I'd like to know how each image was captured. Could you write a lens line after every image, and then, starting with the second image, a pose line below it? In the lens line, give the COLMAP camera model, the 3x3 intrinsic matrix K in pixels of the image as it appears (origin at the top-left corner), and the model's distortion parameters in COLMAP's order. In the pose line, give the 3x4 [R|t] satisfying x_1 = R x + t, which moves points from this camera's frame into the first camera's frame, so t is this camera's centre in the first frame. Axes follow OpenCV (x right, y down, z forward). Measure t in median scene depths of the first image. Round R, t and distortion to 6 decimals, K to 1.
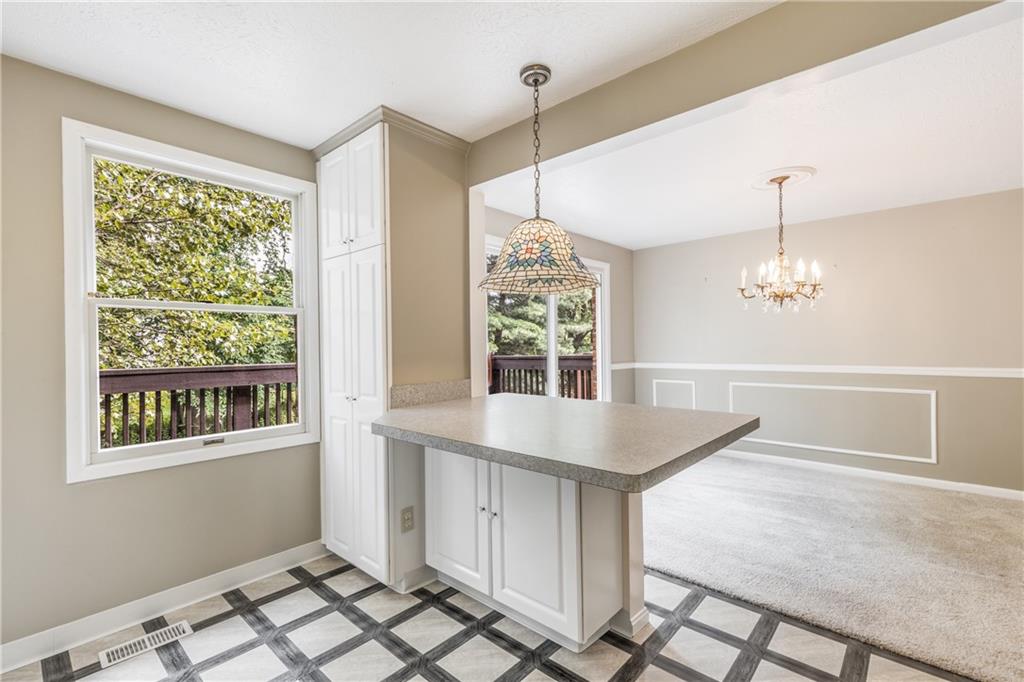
lens RADIAL K [[452.0, 0, 510.5], [0, 452.0, 345.1], [0, 0, 1]] dist [0.002320, 0.000135]
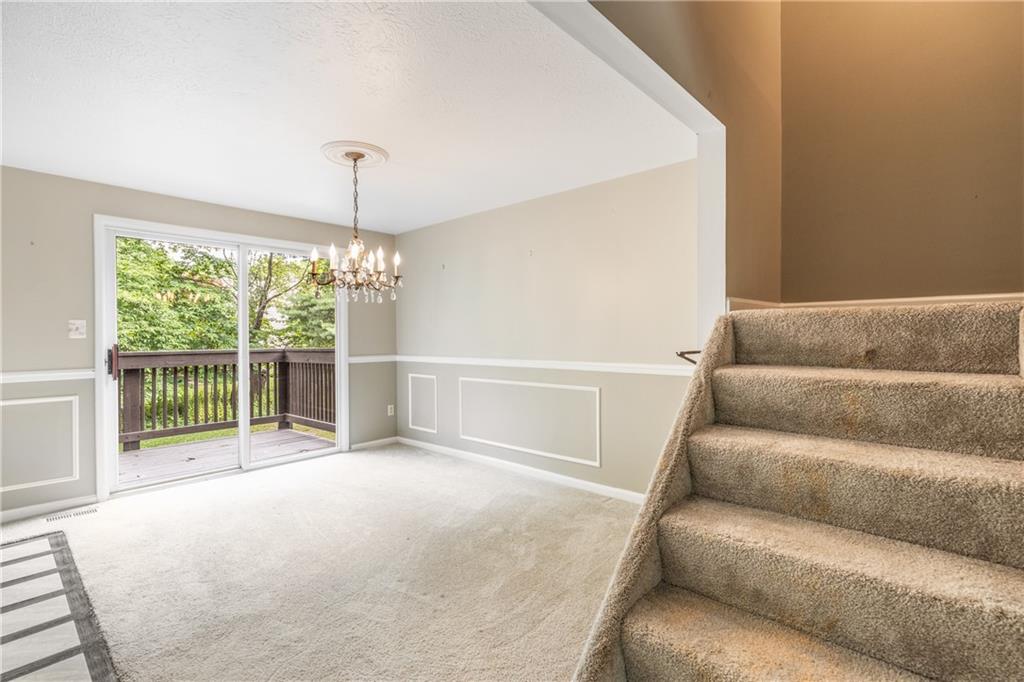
lens RADIAL K [[471.7, 0, 506.3], [0, 471.7, 338.9], [0, 0, 1]] dist [0.003024, 0.000211]
pose [[0.999965, 0.003183, -0.007683, 0.661036], [-0.003109, 0.999949, 0.009644, -0.006671], [0.007713, -0.009620, 0.999924, 0.037611]]
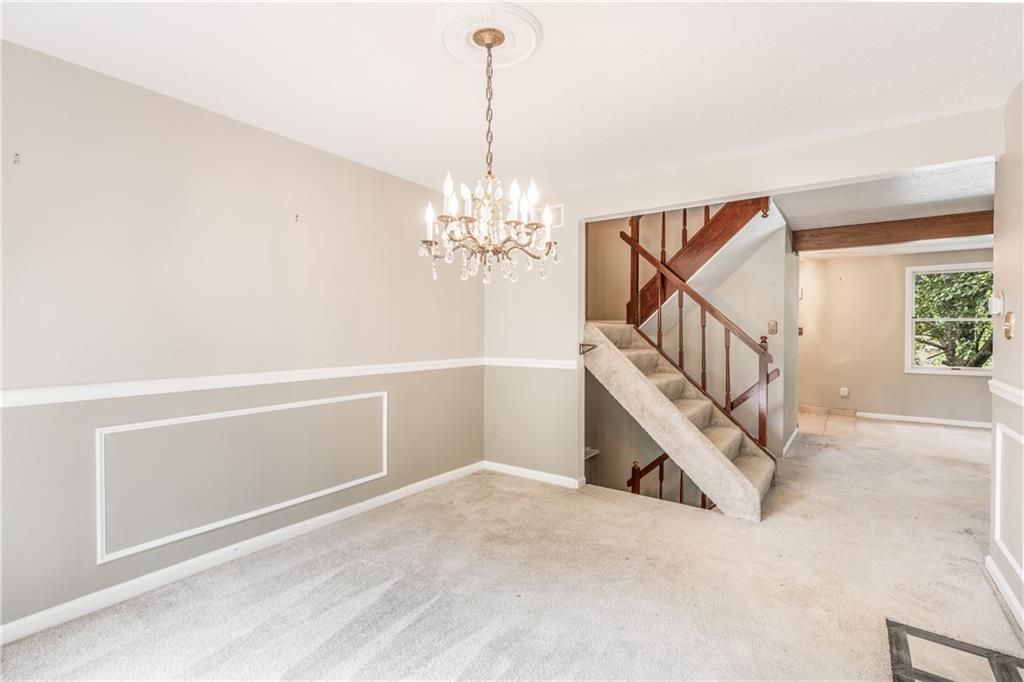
lens RADIAL K [[471.7, 0, 506.3], [0, 471.7, 338.9], [0, 0, 1]] dist [0.003024, 0.000211]
pose [[-0.119881, 0.001523, 0.992787, 0.016952], [0.004793, 0.999988, -0.000956, 0.002359], [-0.992777, 0.004643, -0.119887, 0.769002]]
